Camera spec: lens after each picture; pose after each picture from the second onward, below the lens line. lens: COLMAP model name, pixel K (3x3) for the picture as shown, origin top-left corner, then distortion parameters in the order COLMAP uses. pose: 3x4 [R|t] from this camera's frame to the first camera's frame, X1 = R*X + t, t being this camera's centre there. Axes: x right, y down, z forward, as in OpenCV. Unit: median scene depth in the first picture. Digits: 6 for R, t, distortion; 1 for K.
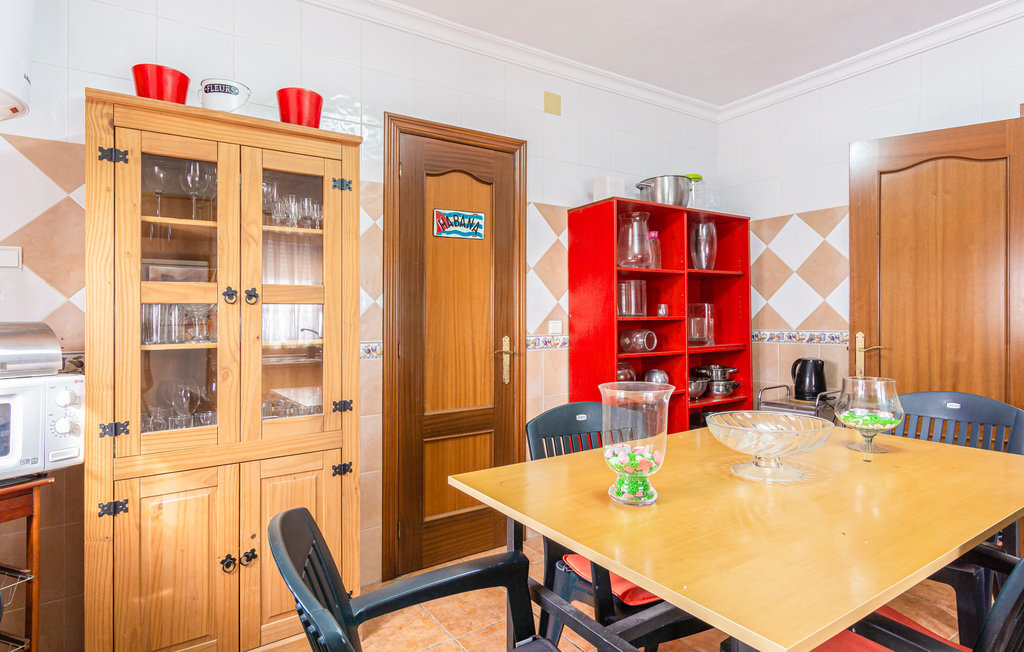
lens RADIAL K [[552.0, 0, 514.2], [0, 552.0, 333.0], [0, 0, 1]] dist [0.002415, 0.000699]
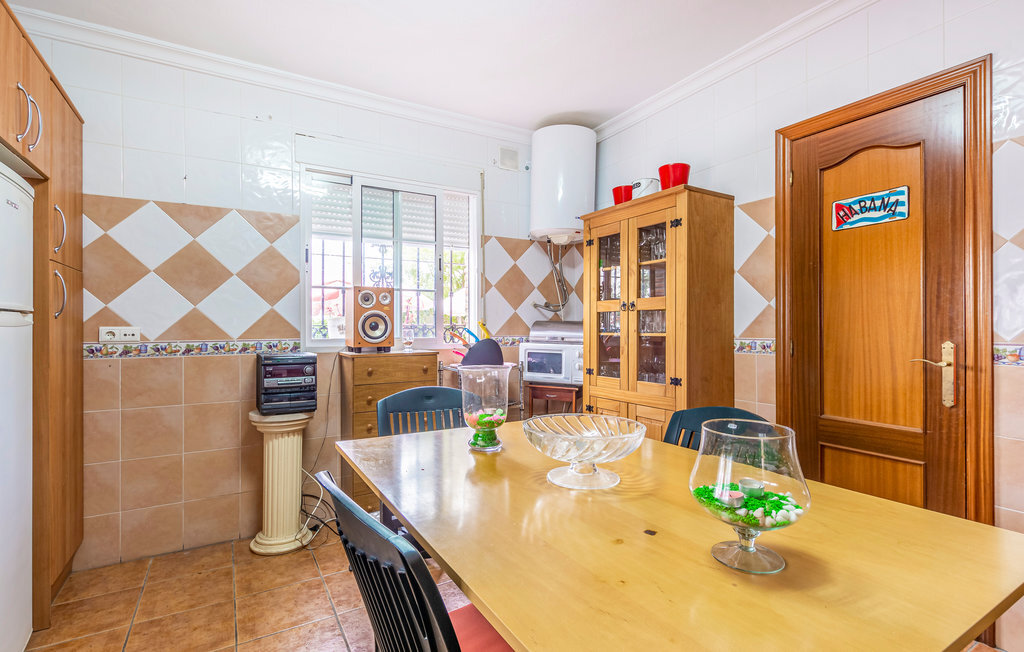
lens RADIAL K [[483.3, 0, 514.2], [0, 483.3, 328.8], [0, 0, 1]] dist [0.000984, 0.000273]
pose [[-0.051814, 0.026691, -0.998300, 0.706060], [-0.013108, 0.999538, 0.027405, -0.023461], [0.998571, 0.014506, -0.051441, 0.494349]]
